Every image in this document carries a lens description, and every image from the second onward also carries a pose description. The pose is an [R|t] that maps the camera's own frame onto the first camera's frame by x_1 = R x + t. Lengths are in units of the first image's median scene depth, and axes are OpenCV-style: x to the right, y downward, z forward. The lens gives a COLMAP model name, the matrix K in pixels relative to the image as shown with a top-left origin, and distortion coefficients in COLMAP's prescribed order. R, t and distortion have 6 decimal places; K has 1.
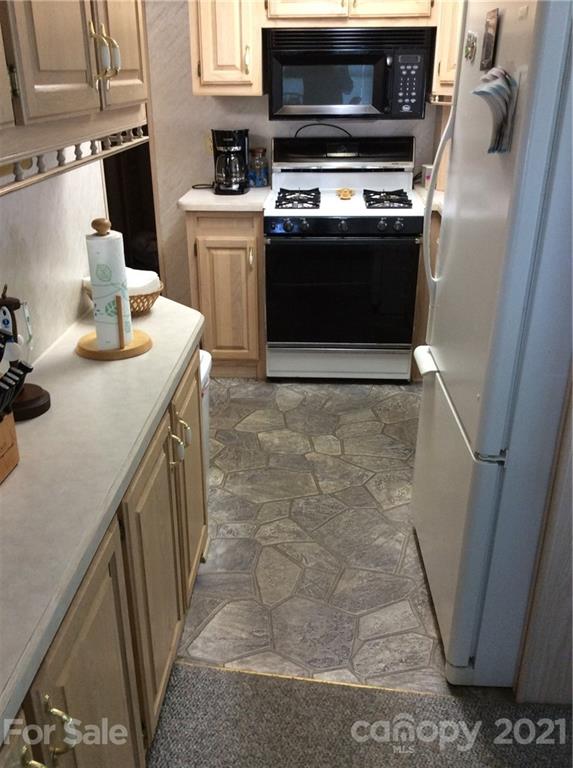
lens RADIAL K [[701.0, 0, 285.3], [0, 701.0, 369.1], [0, 0, 1]] dist [0.122937, -0.238216]
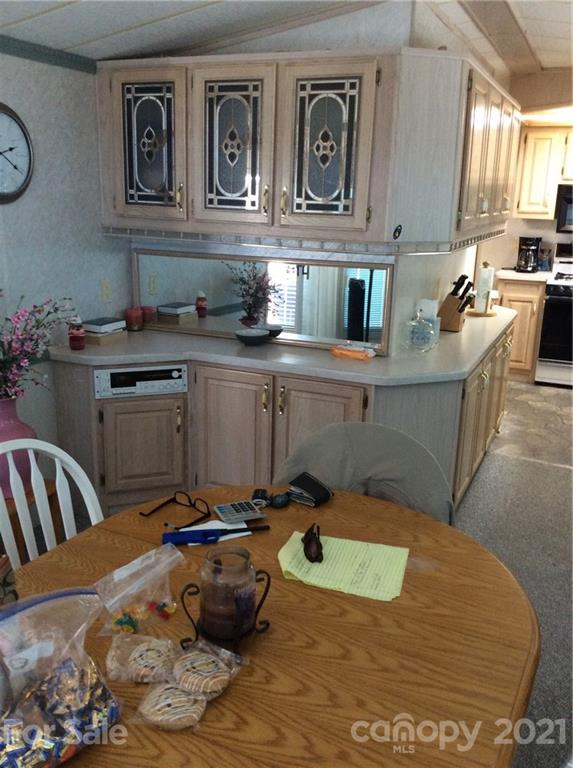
lens RADIAL K [[701.0, 0, 285.3], [0, 701.0, 369.1], [0, 0, 1]] dist [0.122937, -0.238216]
pose [[0.934077, 0.115182, -0.337983, -0.014934], [-0.167172, 0.977465, -0.128900, 0.311432], [0.315520, 0.176904, 0.932283, -0.776890]]
